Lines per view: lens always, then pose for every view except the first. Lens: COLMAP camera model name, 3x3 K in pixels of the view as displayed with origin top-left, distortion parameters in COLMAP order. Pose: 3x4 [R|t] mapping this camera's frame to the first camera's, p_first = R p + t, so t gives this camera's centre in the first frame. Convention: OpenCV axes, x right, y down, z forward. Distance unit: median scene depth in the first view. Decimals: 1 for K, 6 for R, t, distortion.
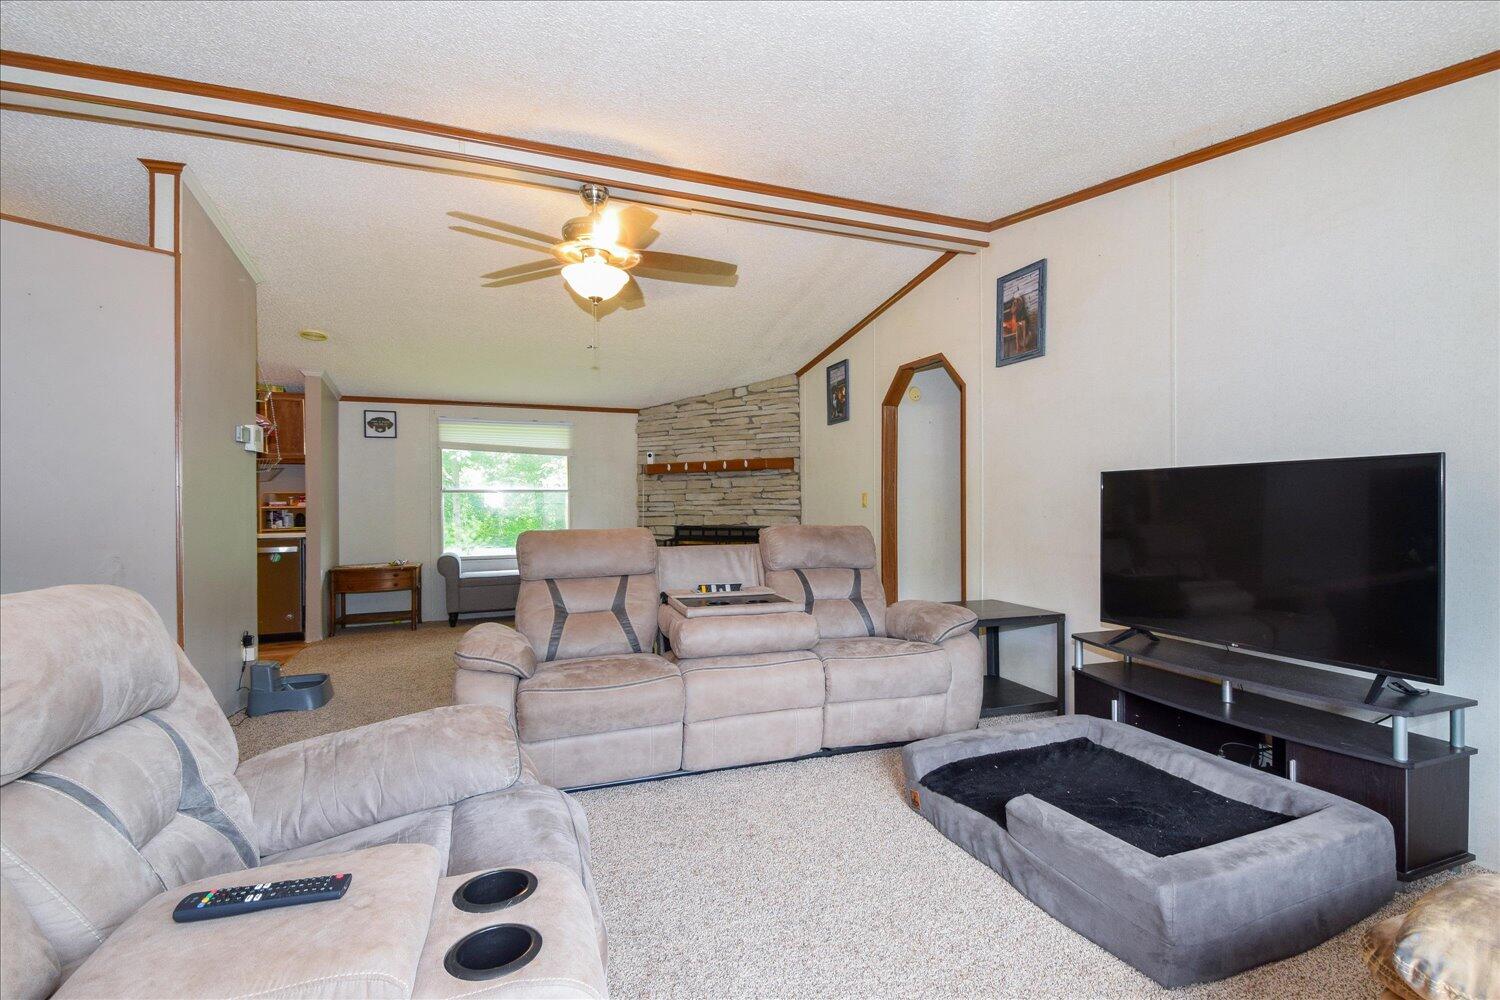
lens RADIAL K [[650.8, 0, 775.3], [0, 650.8, 510.1], [0, 0, 1]] dist [-0.000826, -0.000513]
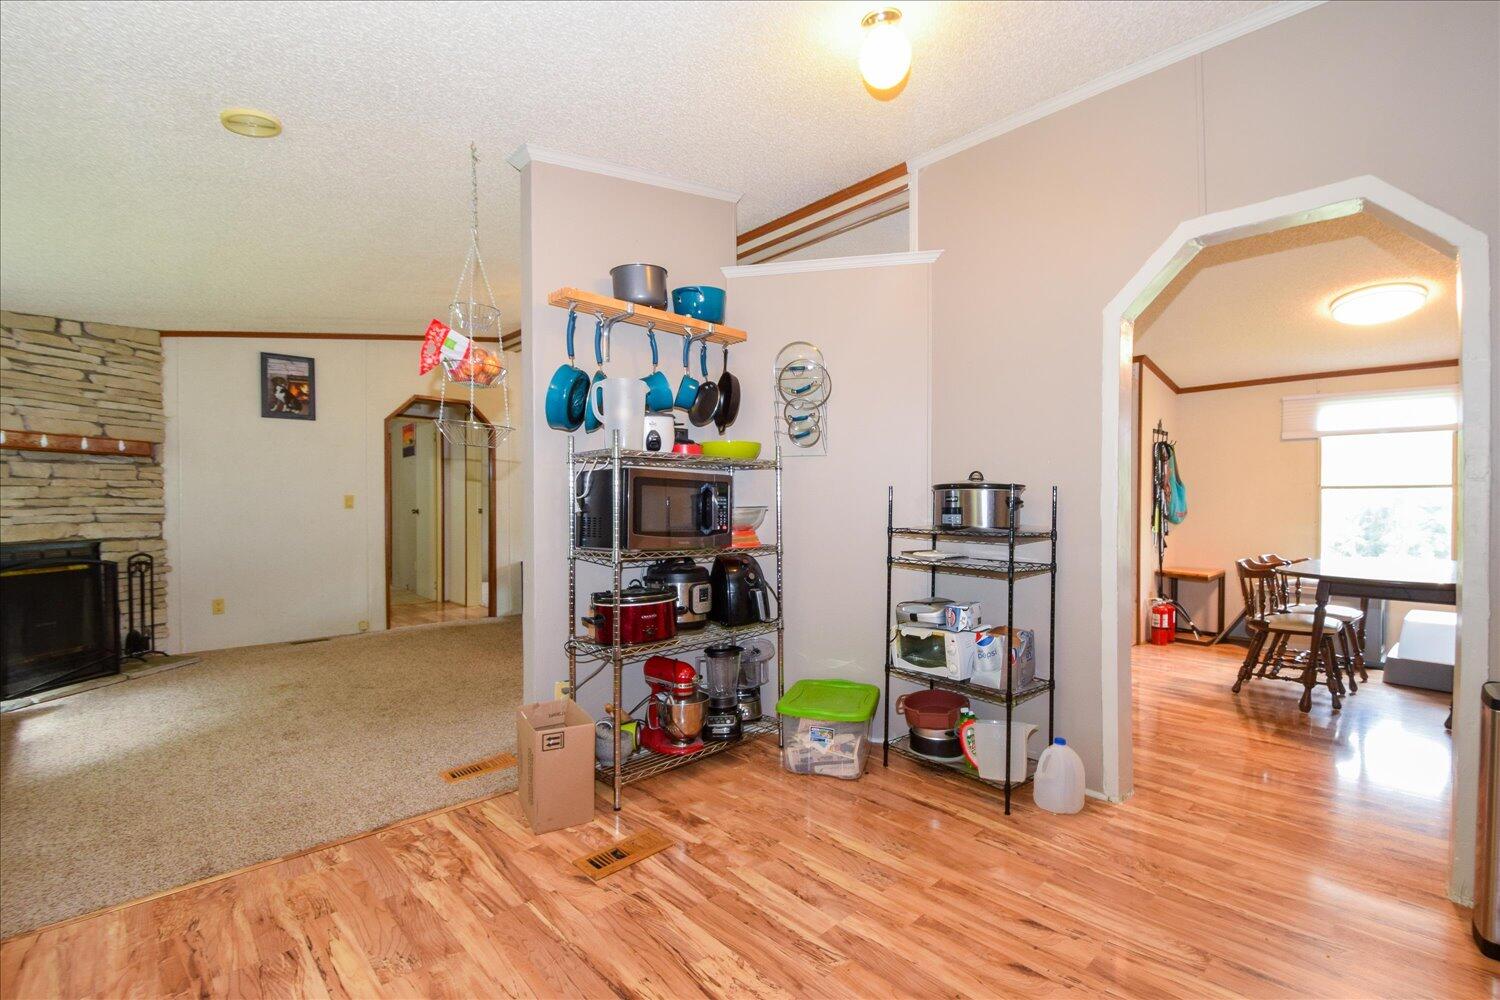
lens RADIAL K [[650.8, 0, 775.3], [0, 650.8, 510.1], [0, 0, 1]] dist [-0.000826, -0.000513]
pose [[-0.365872, -0.002130, 0.930663, -0.900623], [0.016516, 0.999825, 0.008781, 0.000764], [-0.930519, 0.018584, -0.365773, 0.603595]]
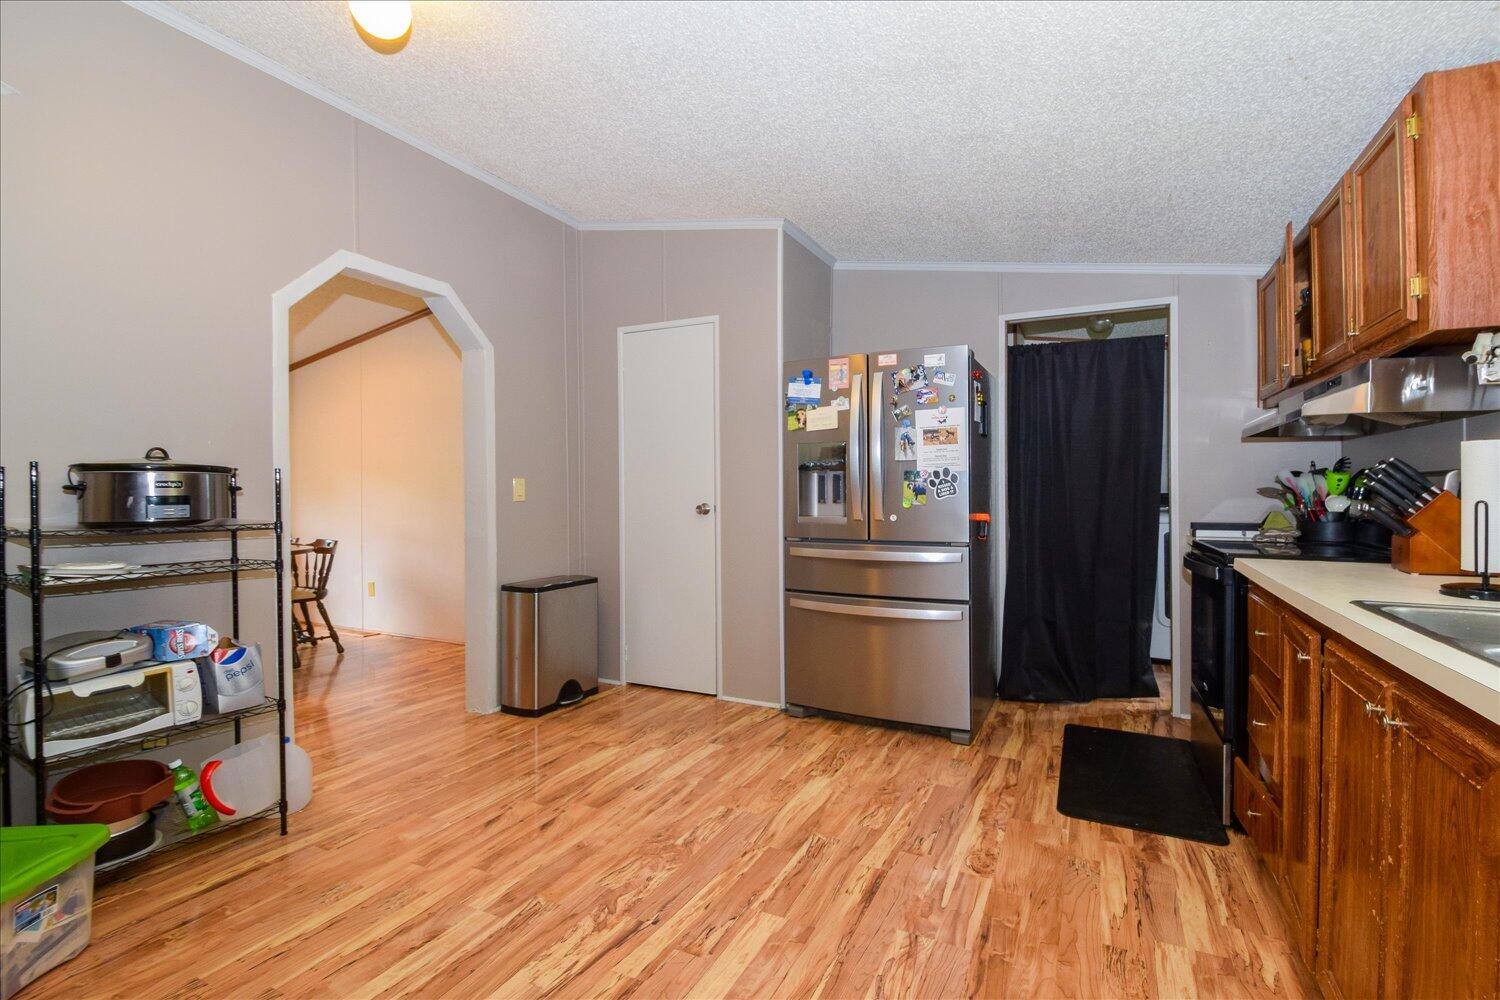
lens RADIAL K [[650.8, 0, 775.3], [0, 650.8, 510.1], [0, 0, 1]] dist [-0.000826, -0.000513]
pose [[-0.765548, 0.025274, -0.642882, -0.557100], [-0.002703, 0.999093, 0.042496, -0.002499], [0.643373, 0.034270, -0.764785, 0.776013]]
